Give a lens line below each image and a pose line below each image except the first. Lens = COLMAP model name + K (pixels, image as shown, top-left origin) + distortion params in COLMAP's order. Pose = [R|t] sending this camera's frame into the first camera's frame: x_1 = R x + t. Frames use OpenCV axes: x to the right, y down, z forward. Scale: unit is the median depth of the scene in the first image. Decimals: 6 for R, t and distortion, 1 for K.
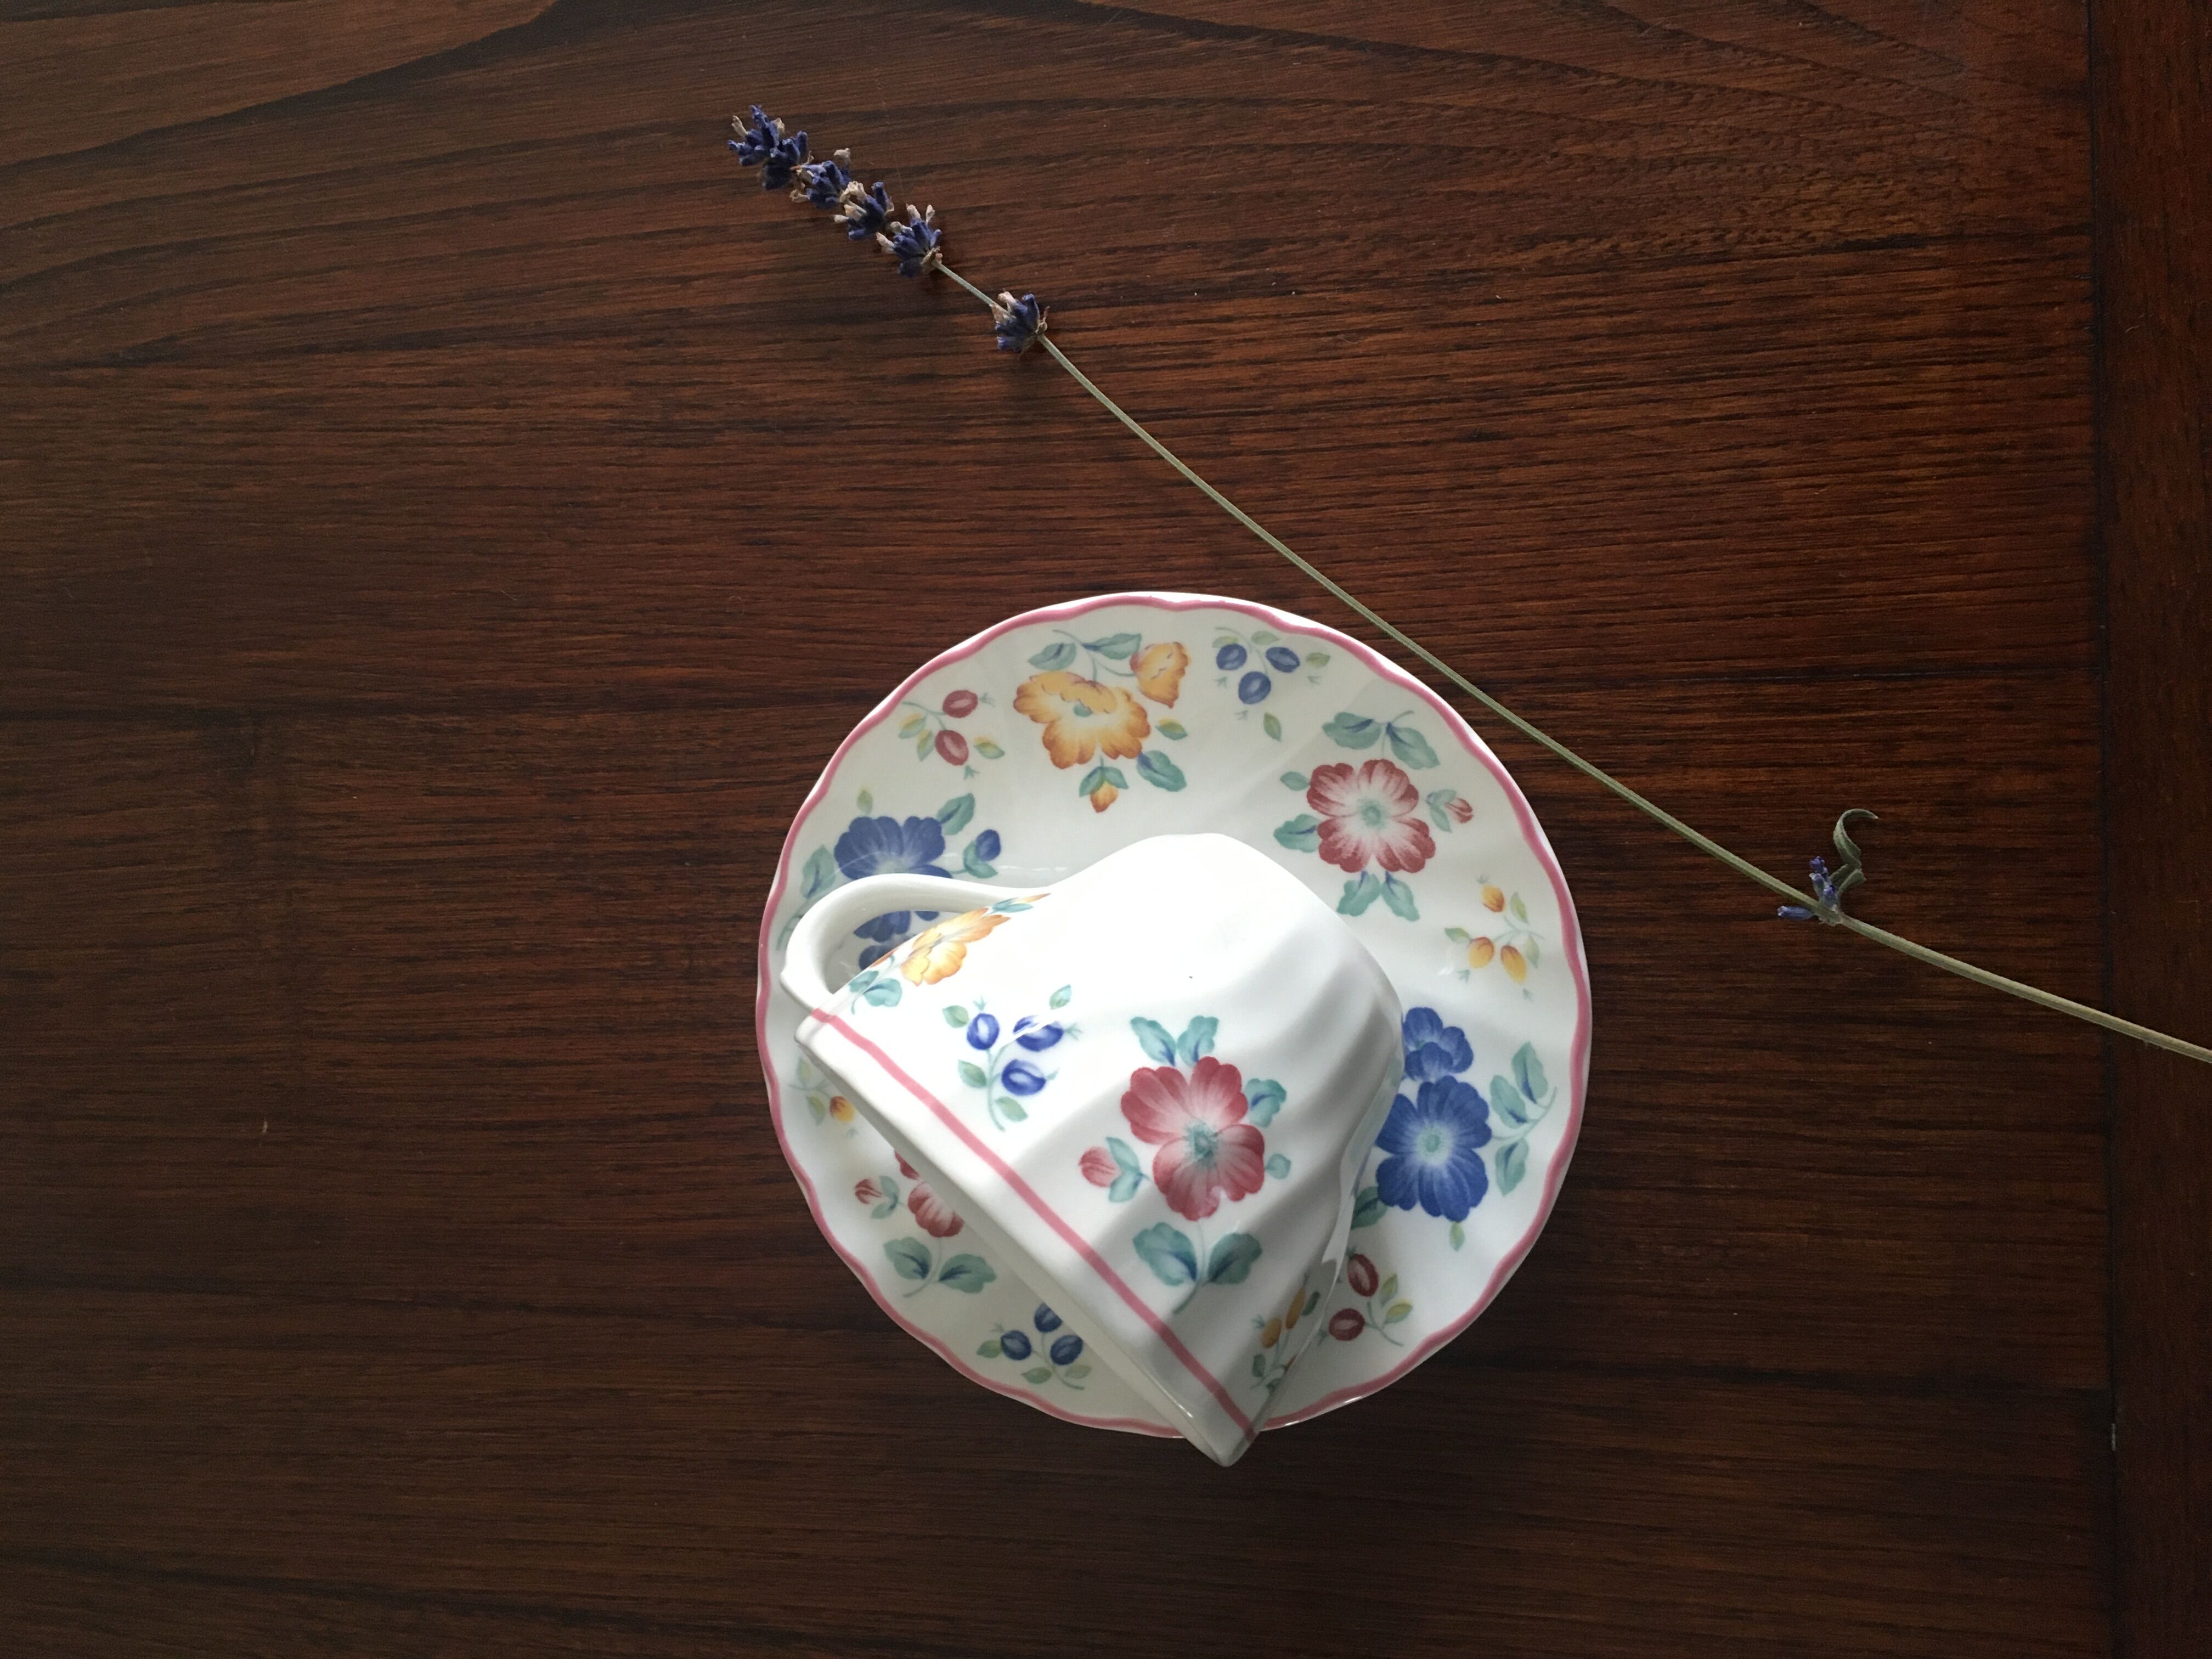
lens RADIAL K [[1899.4, 0, 1106.0], [0, 1899.4, 829.5], [0, 0, 1]] dist [0.134752, -0.344392]
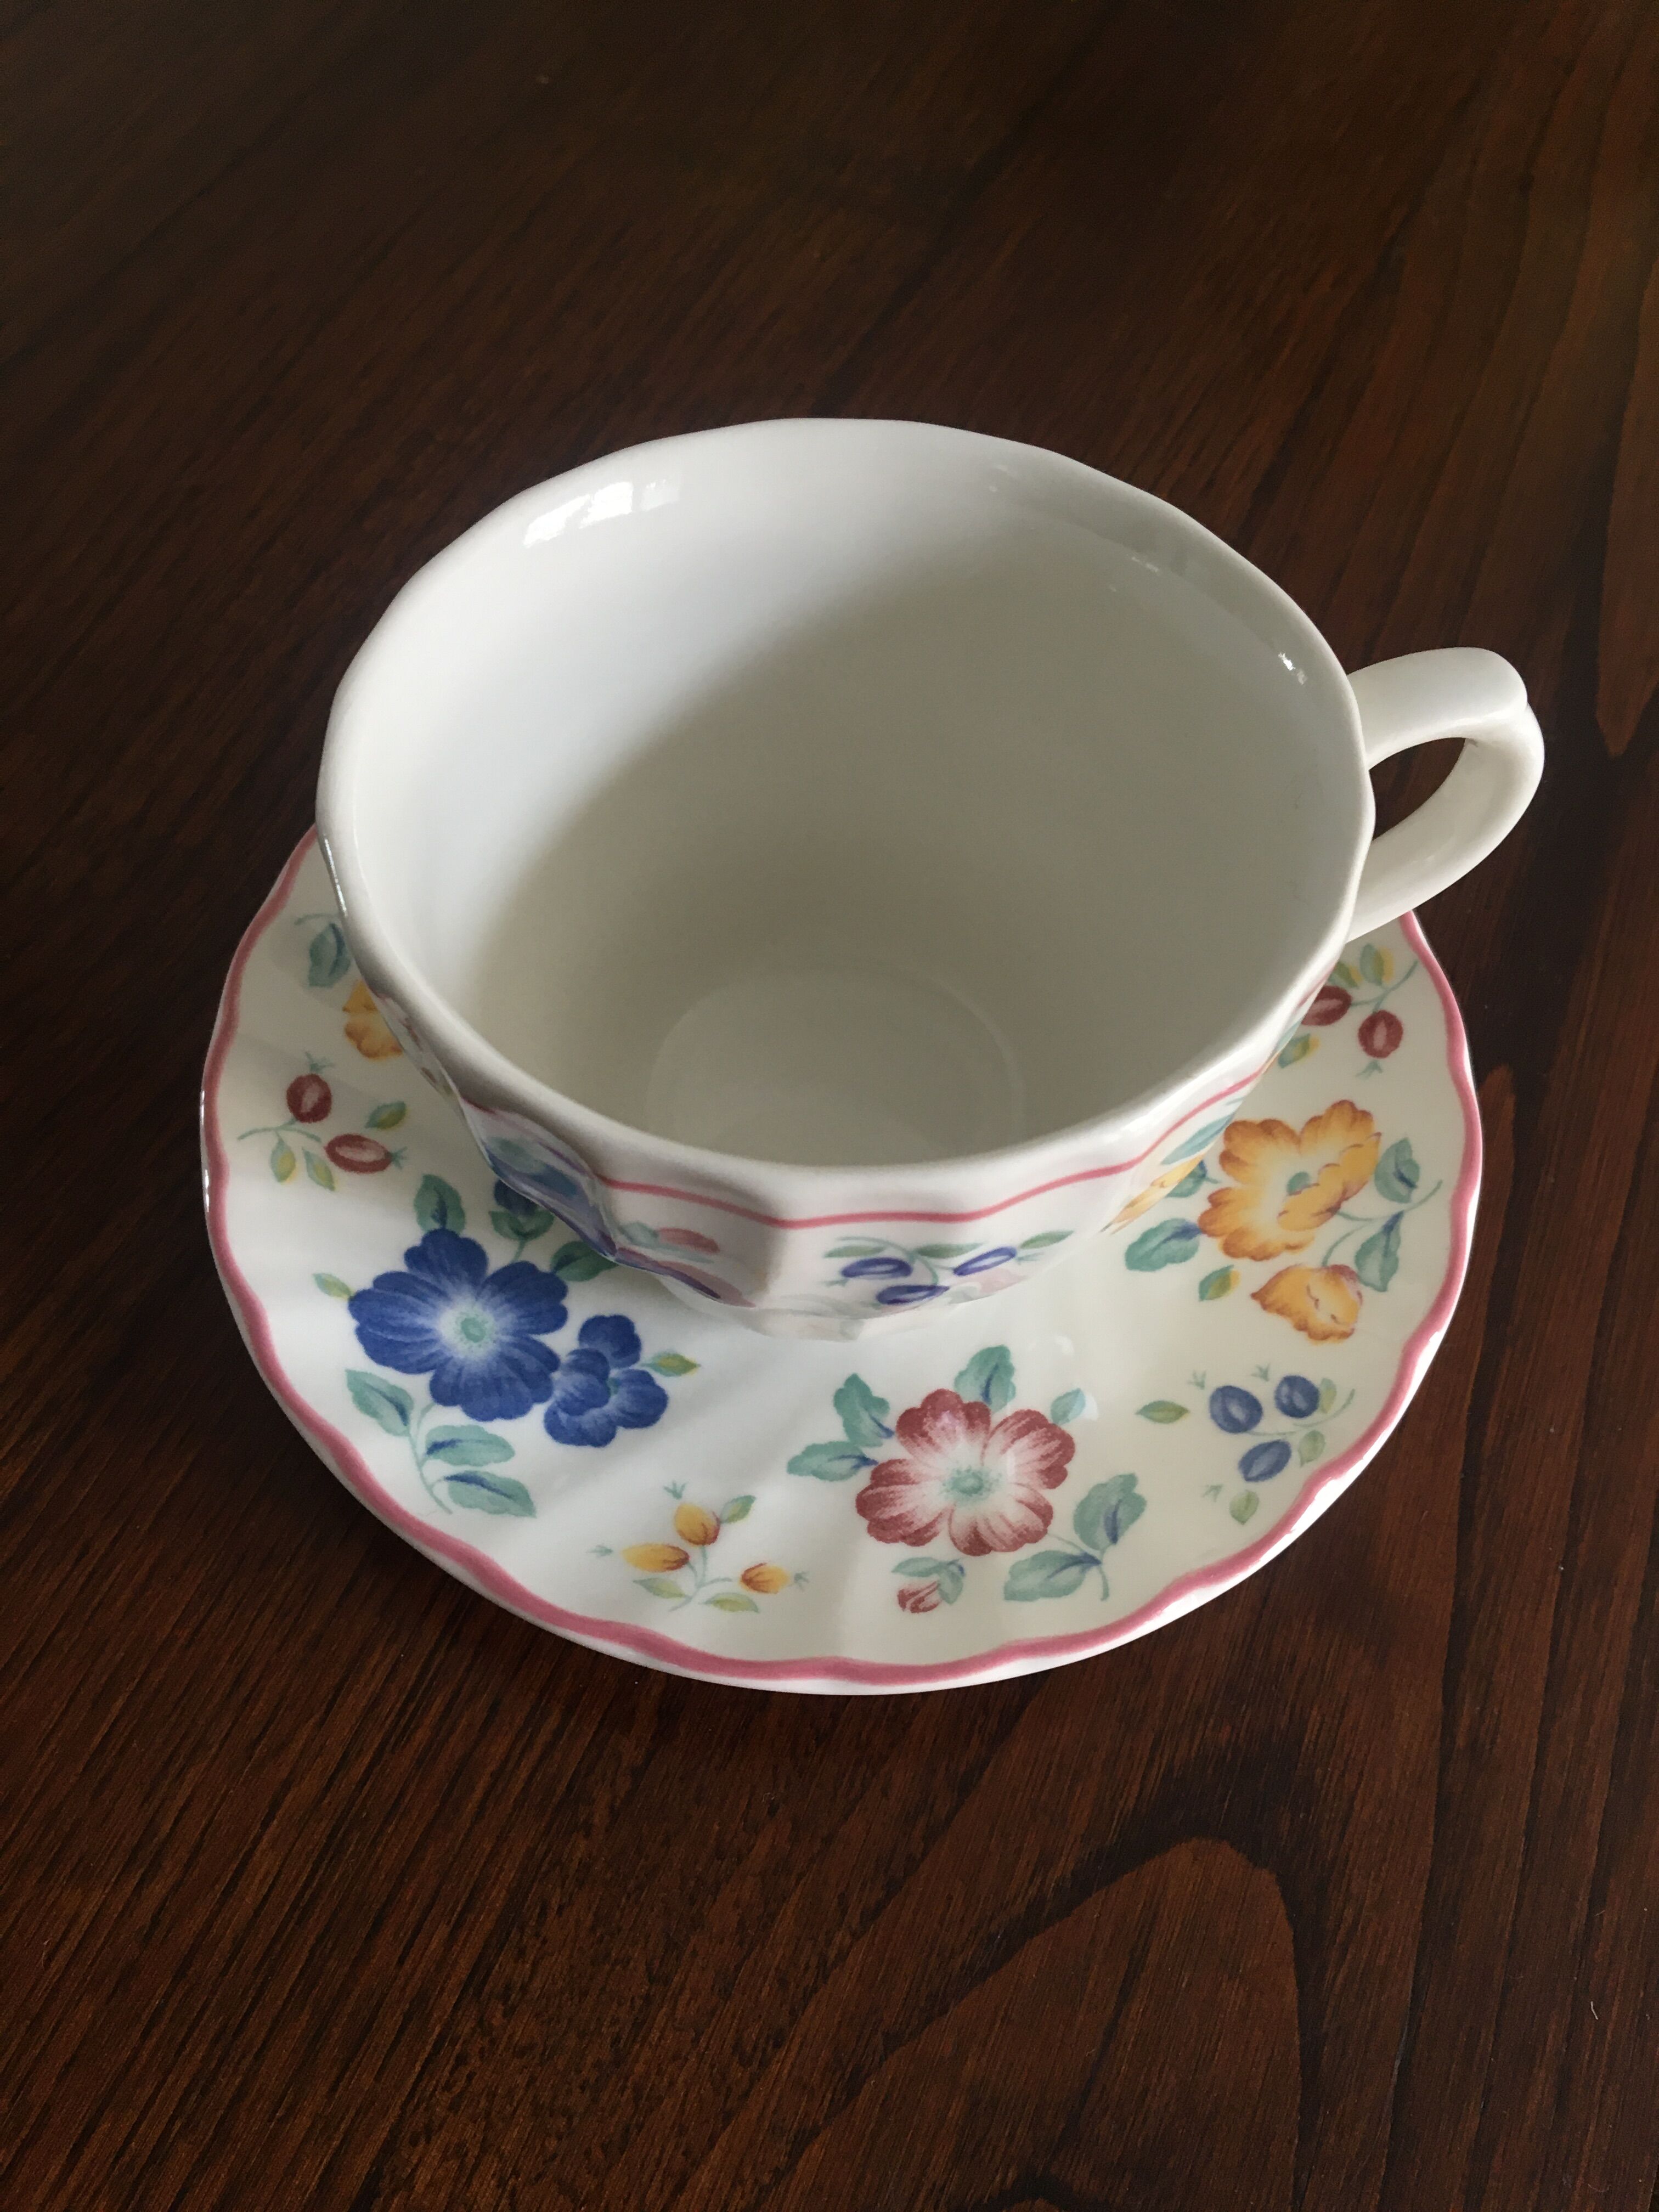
lens RADIAL K [[1899.4, 0, 829.5], [0, 1899.4, 1106.0], [0, 0, 1]] dist [0.134752, -0.344392]
pose [[-0.465230, 0.844679, -0.264725, 0.222472], [-0.884896, -0.436083, 0.163679, -0.015693], [0.022814, 0.310402, 0.950331, 0.365118]]
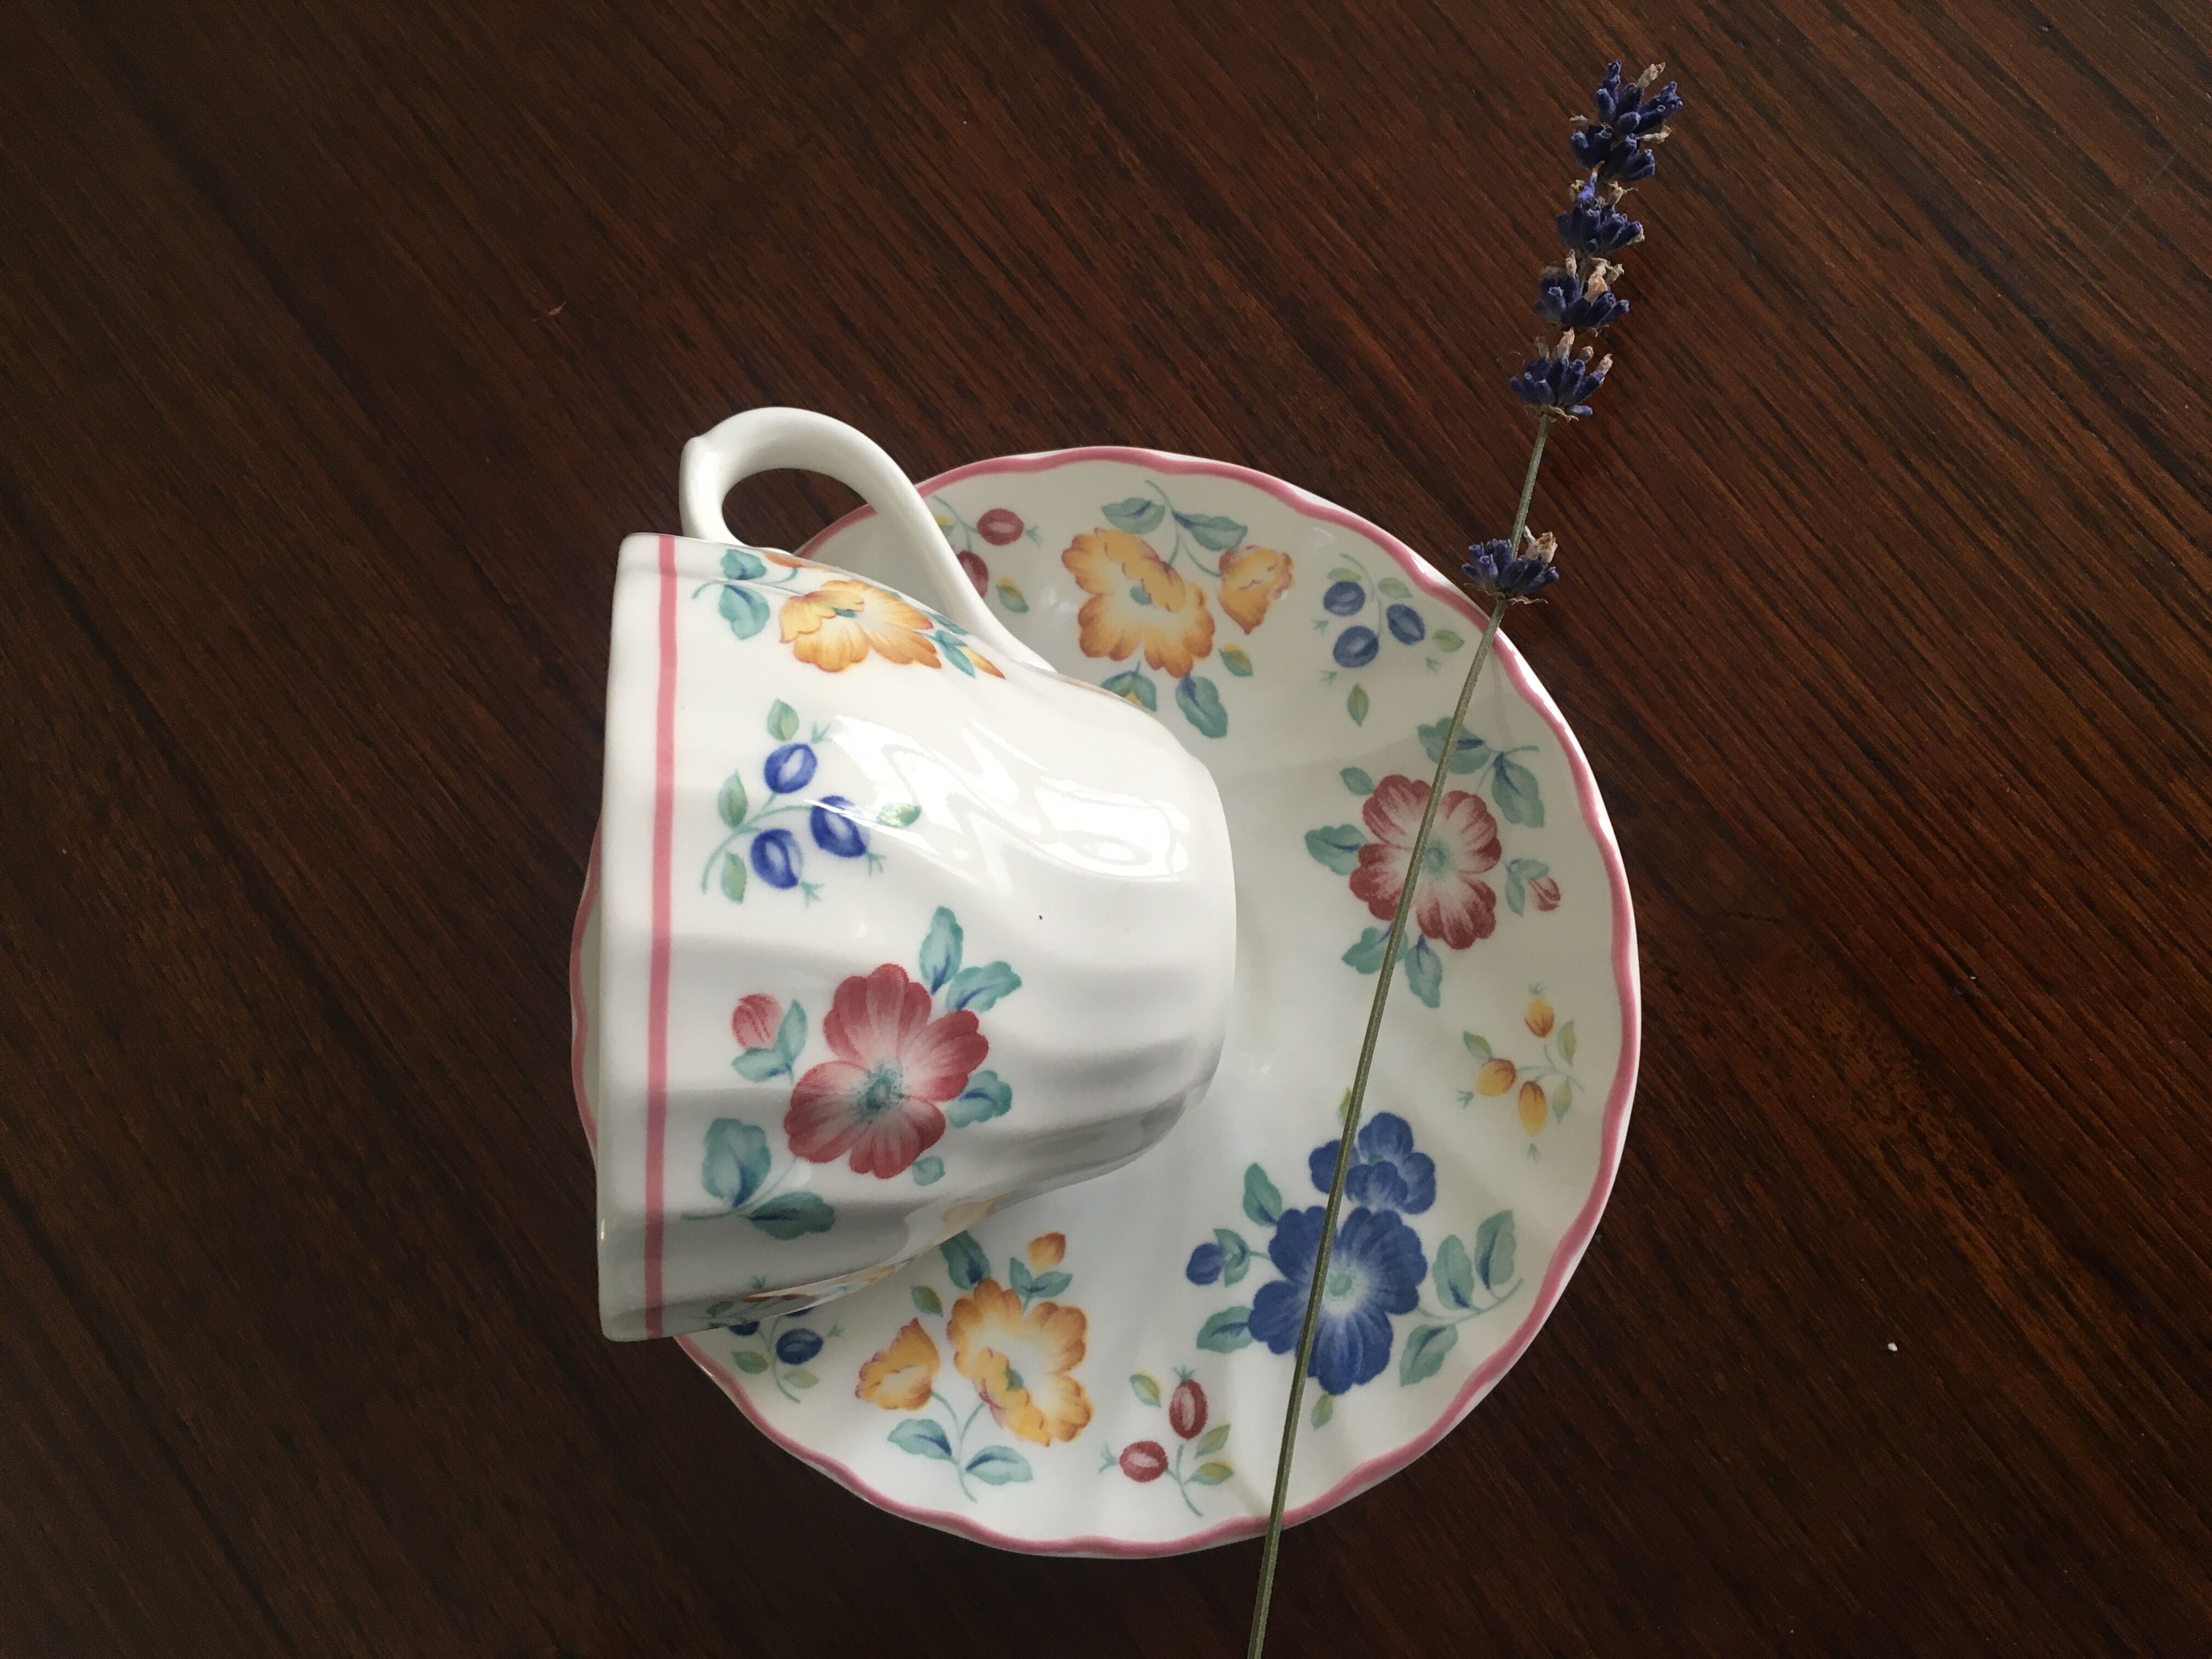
lens RADIAL K [[1899.4, 0, 1106.0], [0, 1899.4, 829.5], [0, 0, 1]] dist [0.134752, -0.344392]
pose [[0.919840, 0.391040, -0.031323, 0.037548], [-0.391950, 0.919441, -0.031693, 0.057806], [0.016406, 0.041430, 0.999007, 0.227899]]
